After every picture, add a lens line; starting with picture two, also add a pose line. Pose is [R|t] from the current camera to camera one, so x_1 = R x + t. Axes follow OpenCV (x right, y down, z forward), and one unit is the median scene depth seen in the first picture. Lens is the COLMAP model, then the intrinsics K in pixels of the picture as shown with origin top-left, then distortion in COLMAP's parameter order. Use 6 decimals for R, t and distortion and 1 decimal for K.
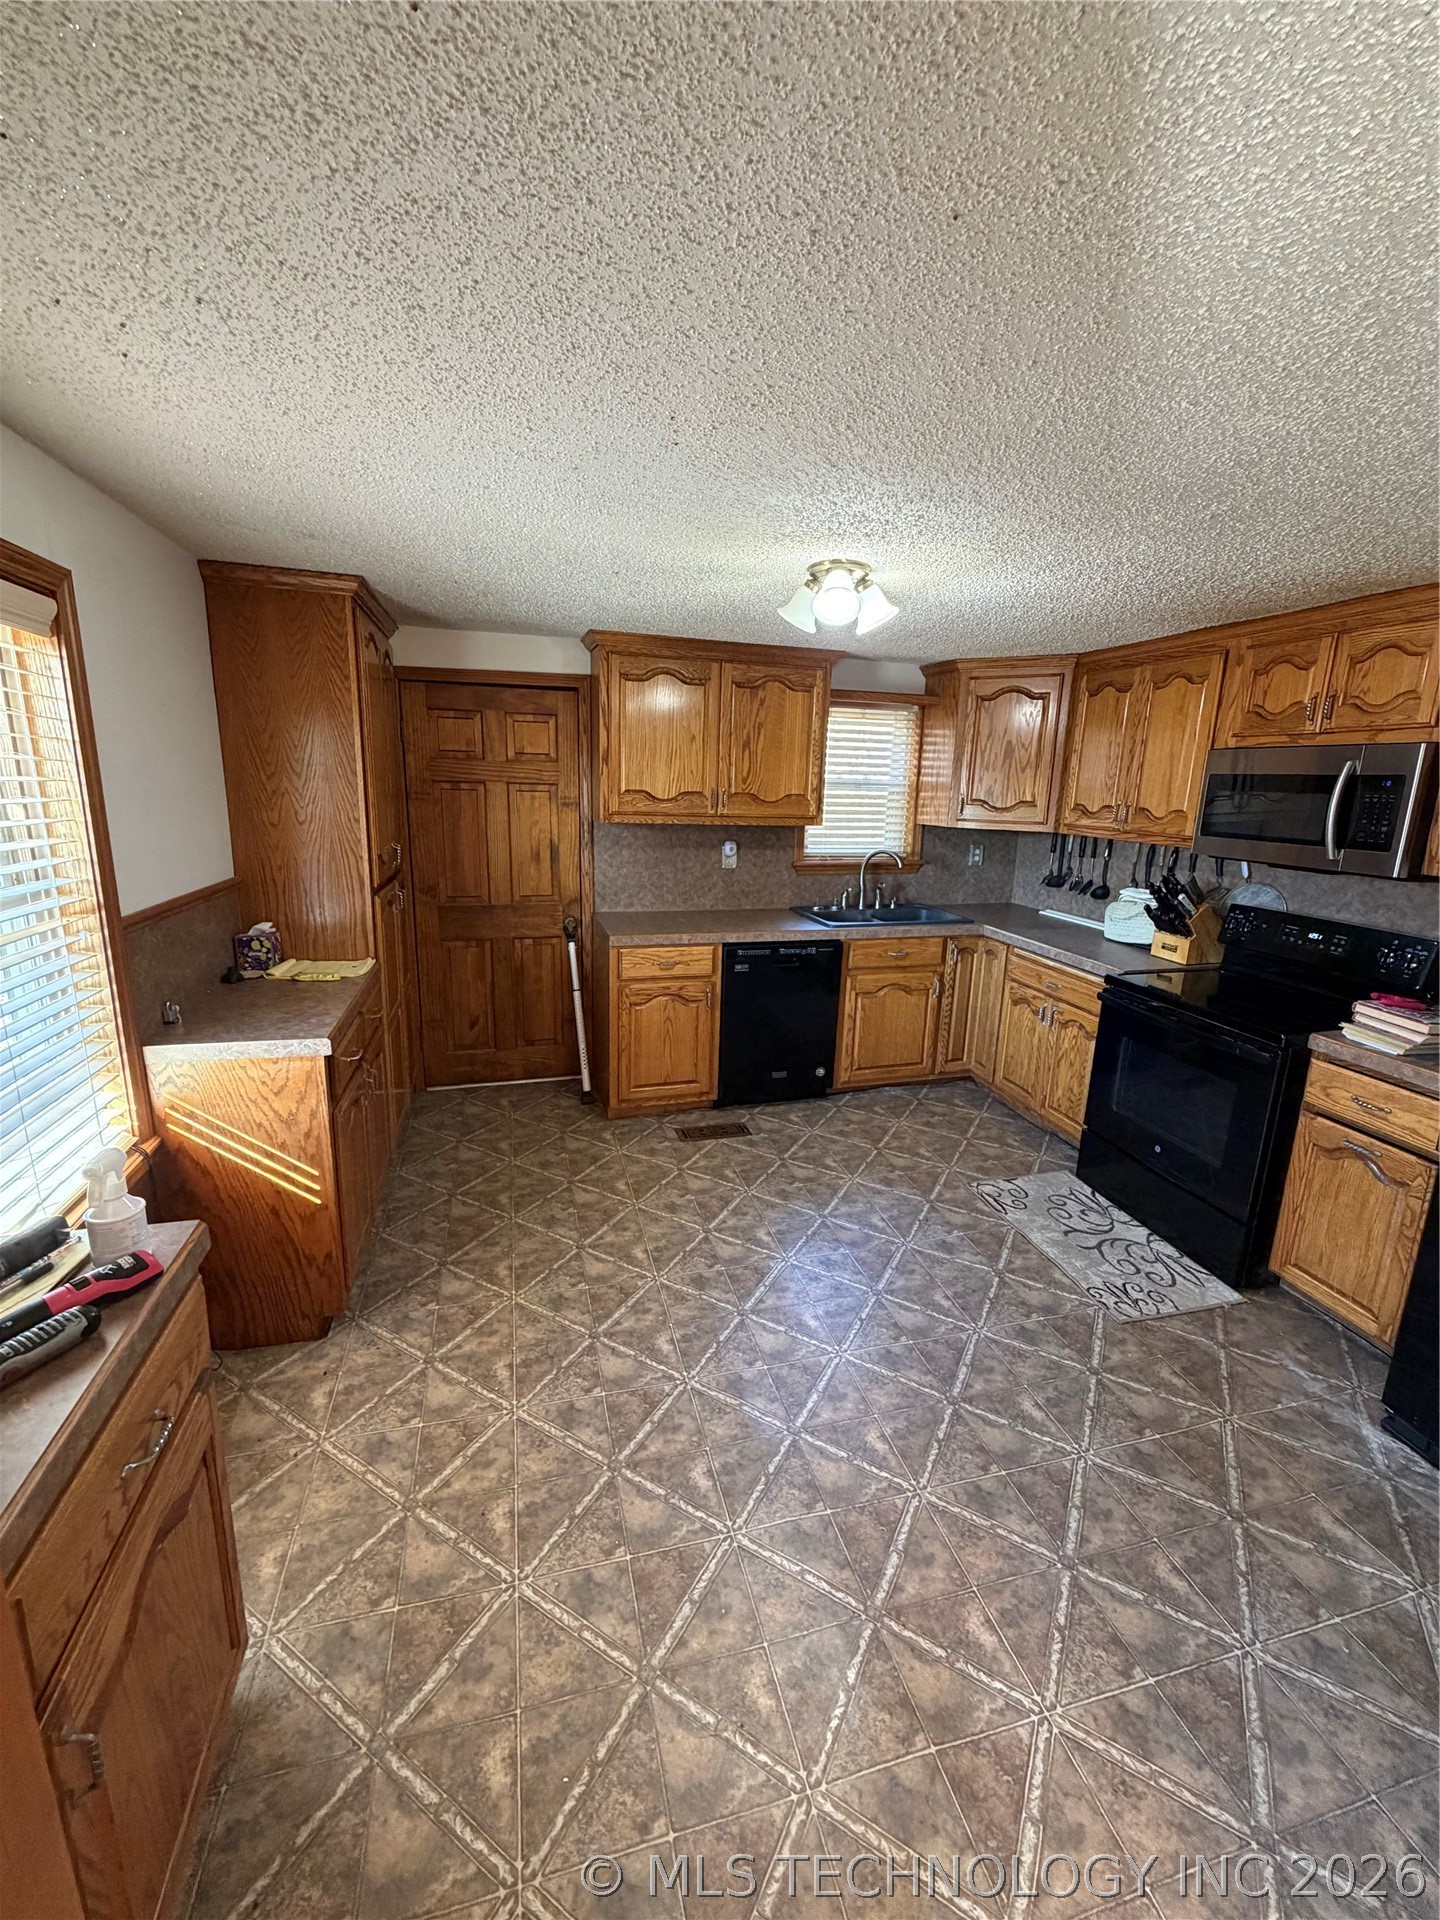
lens RADIAL K [[769.9, 0, 727.9], [0, 769.9, 959.3], [0, 0, 1]] dist [0.001033, -0.000263]
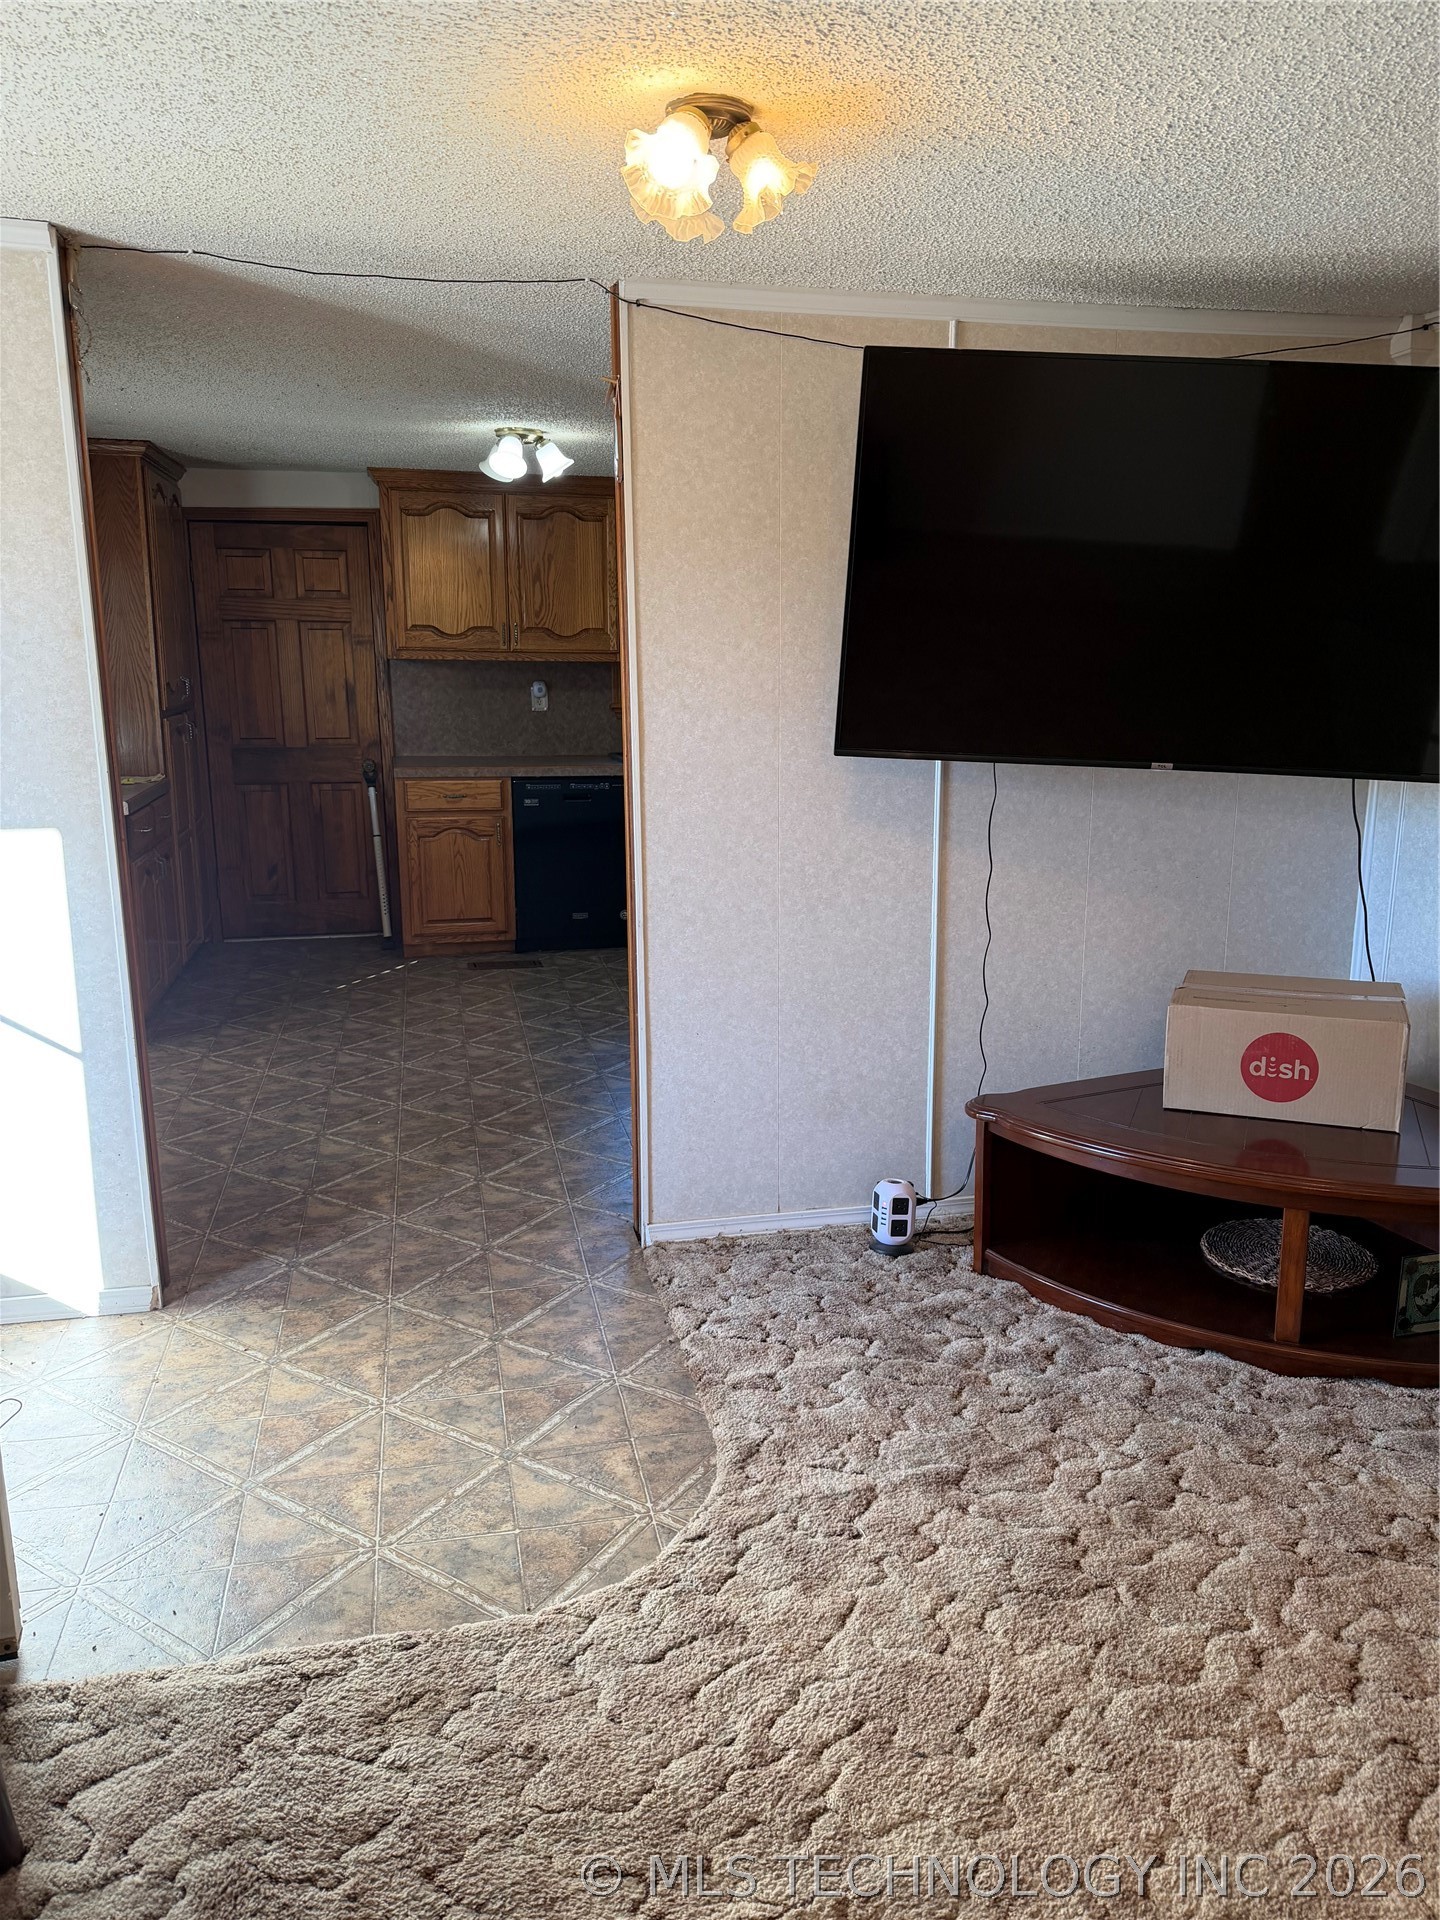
lens RADIAL K [[1357.7, 0, 728.5], [0, 1357.7, 965.5], [0, 0, 1]] dist [0.184715, -0.379808]
pose [[0.997923, -0.011124, -0.063447, 0.400203], [0.010987, 0.999936, -0.002509, 0.240116], [0.063470, 0.001807, 0.997982, -0.792967]]
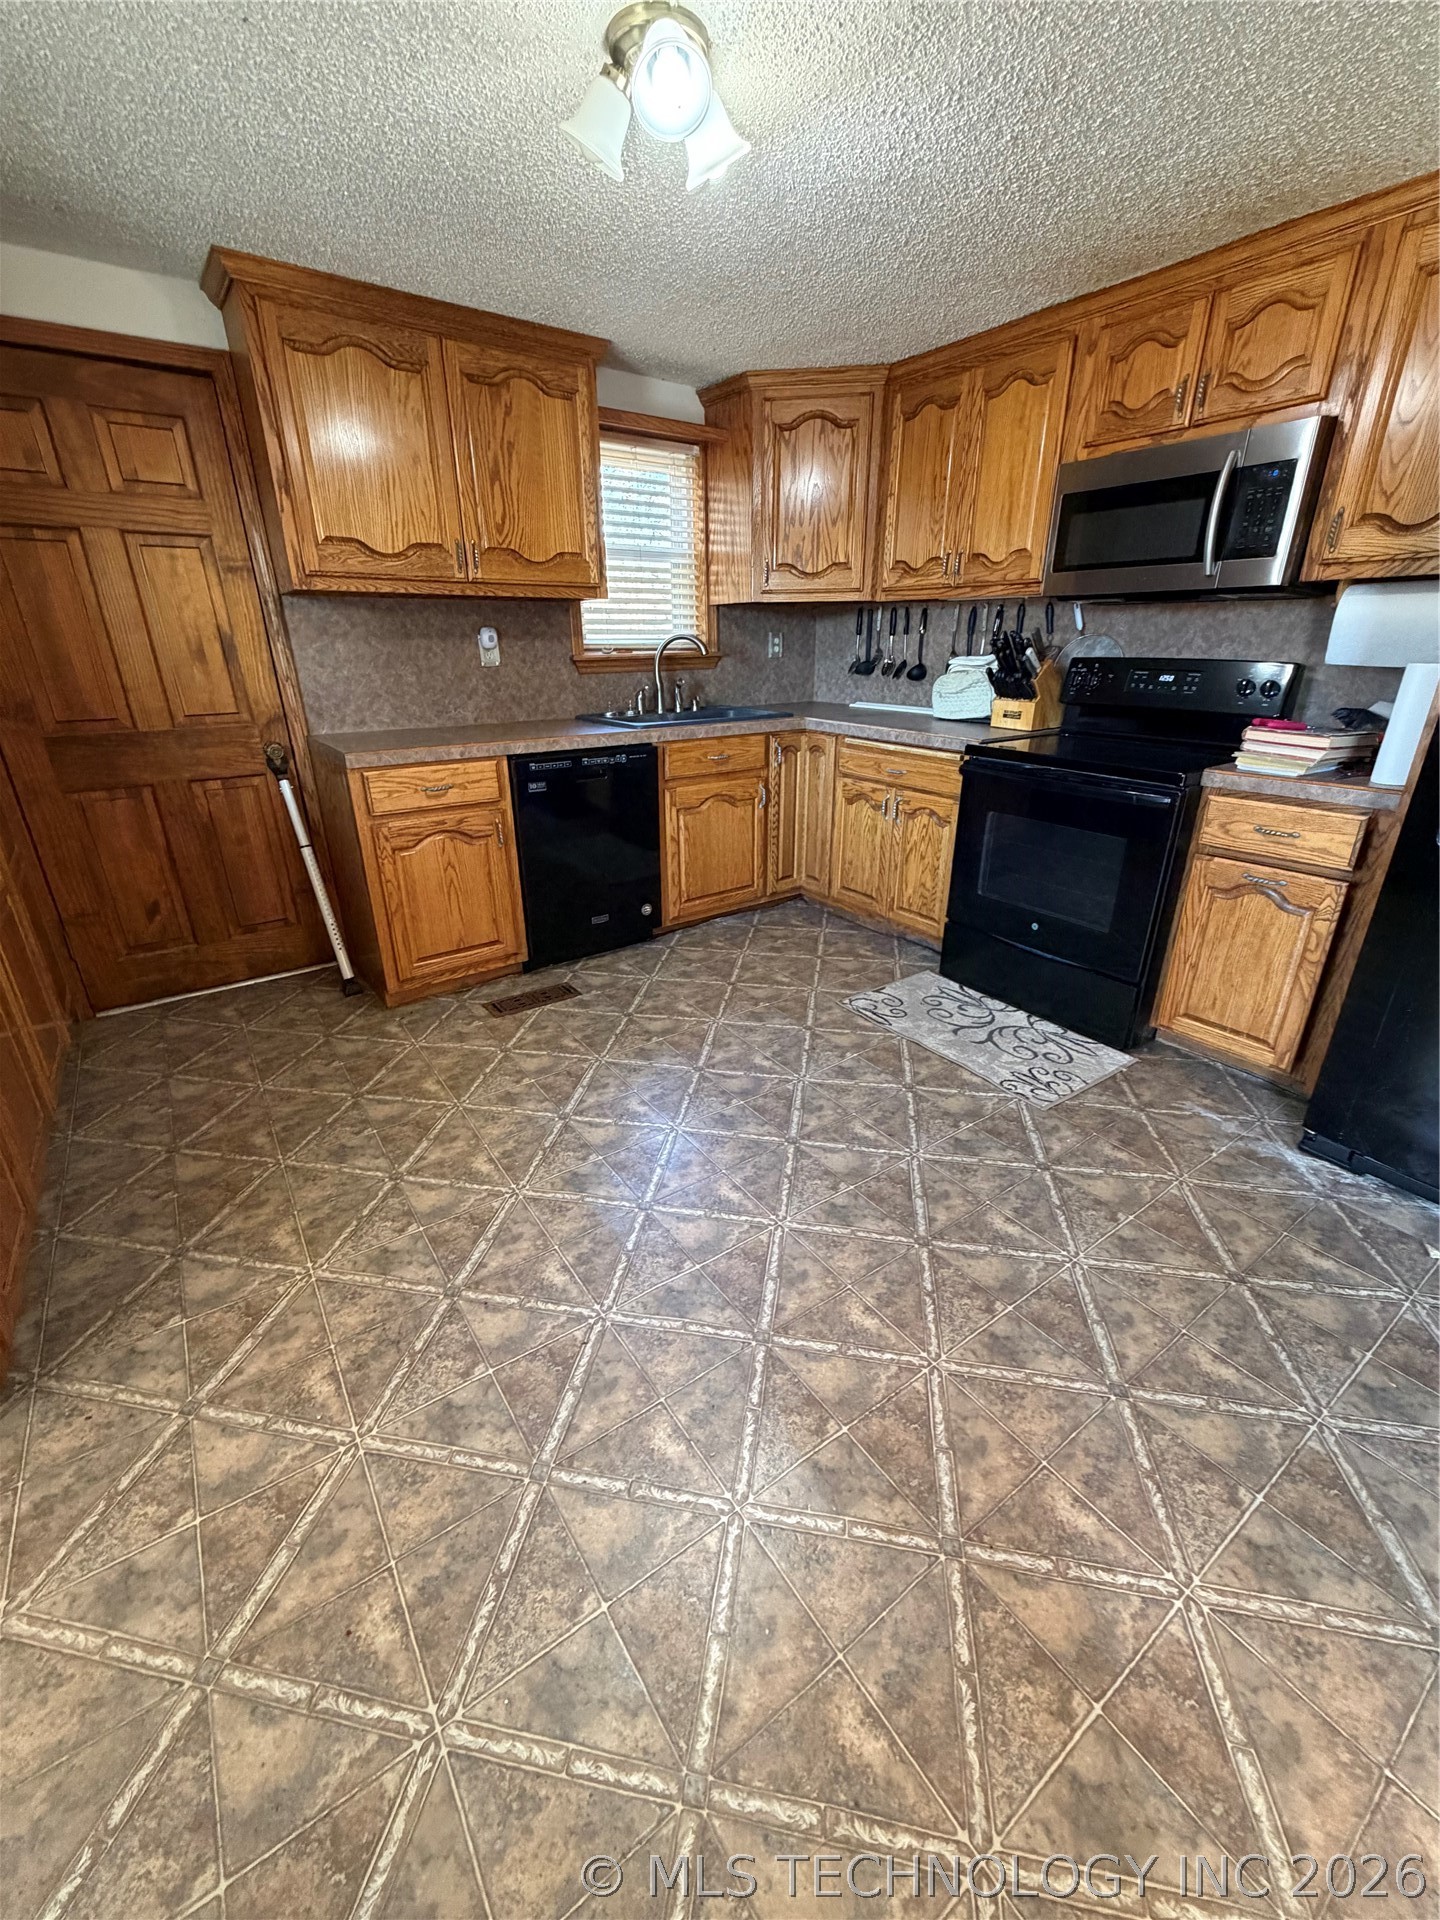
lens RADIAL K [[765.0, 0, 722.0], [0, 765.0, 958.1], [0, 0, 1]] dist [-0.000741, 0.000009]
pose [[0.940696, -0.160936, 0.298649, -0.066974], [0.108689, 0.976885, 0.184071, 0.059677], [-0.321369, -0.140695, 0.936444, 0.206475]]
